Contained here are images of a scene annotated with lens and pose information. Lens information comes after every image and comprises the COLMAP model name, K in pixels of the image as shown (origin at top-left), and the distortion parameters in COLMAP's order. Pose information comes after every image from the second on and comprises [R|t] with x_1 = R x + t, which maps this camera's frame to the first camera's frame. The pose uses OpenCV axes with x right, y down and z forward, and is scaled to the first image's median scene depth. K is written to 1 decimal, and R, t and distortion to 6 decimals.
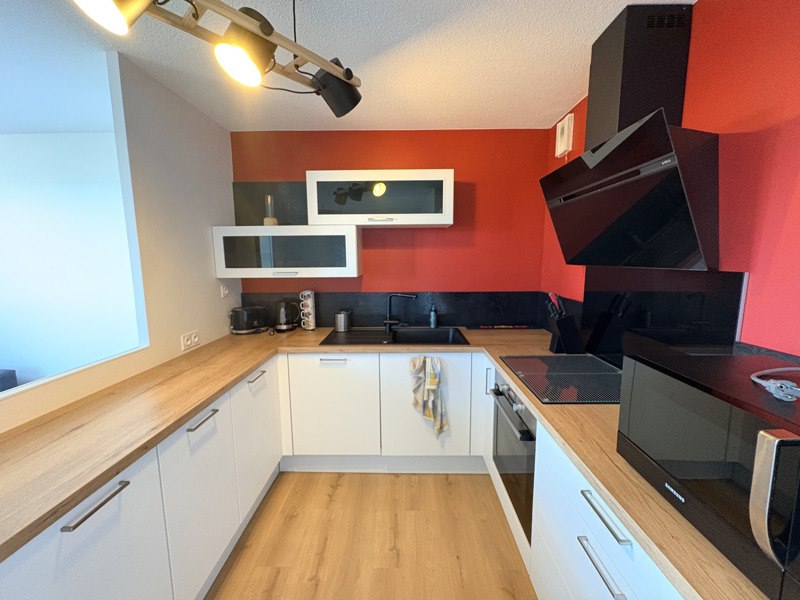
lens RADIAL K [[323.8, 0, 403.6], [0, 323.8, 300.1], [0, 0, 1]] dist [0.000626, 0.000314]
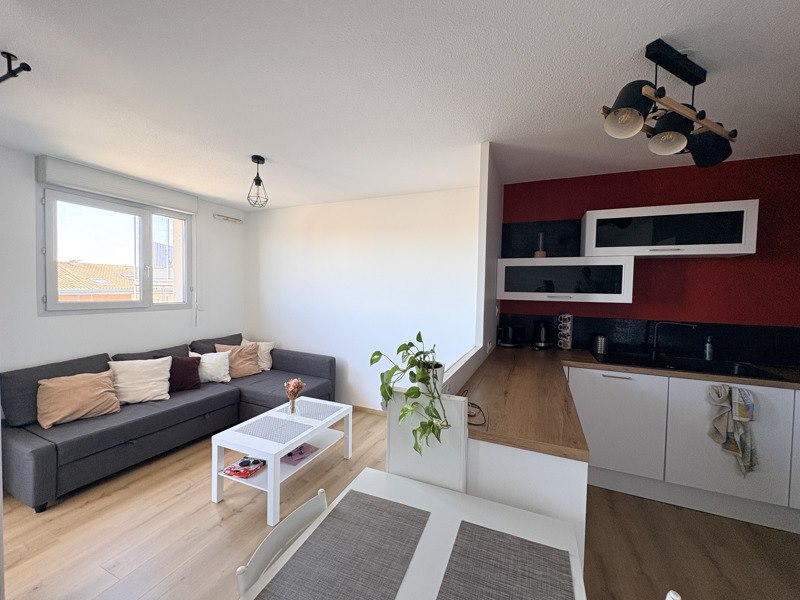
lens RADIAL K [[323.8, 0, 397.9], [0, 323.8, 299.7], [0, 0, 1]] dist [0.000626, 0.000314]
pose [[0.919438, 0.037651, -0.391429, -0.449262], [-0.076185, 0.993601, -0.083381, 0.066763], [0.385785, 0.106484, 0.916423, -0.294346]]
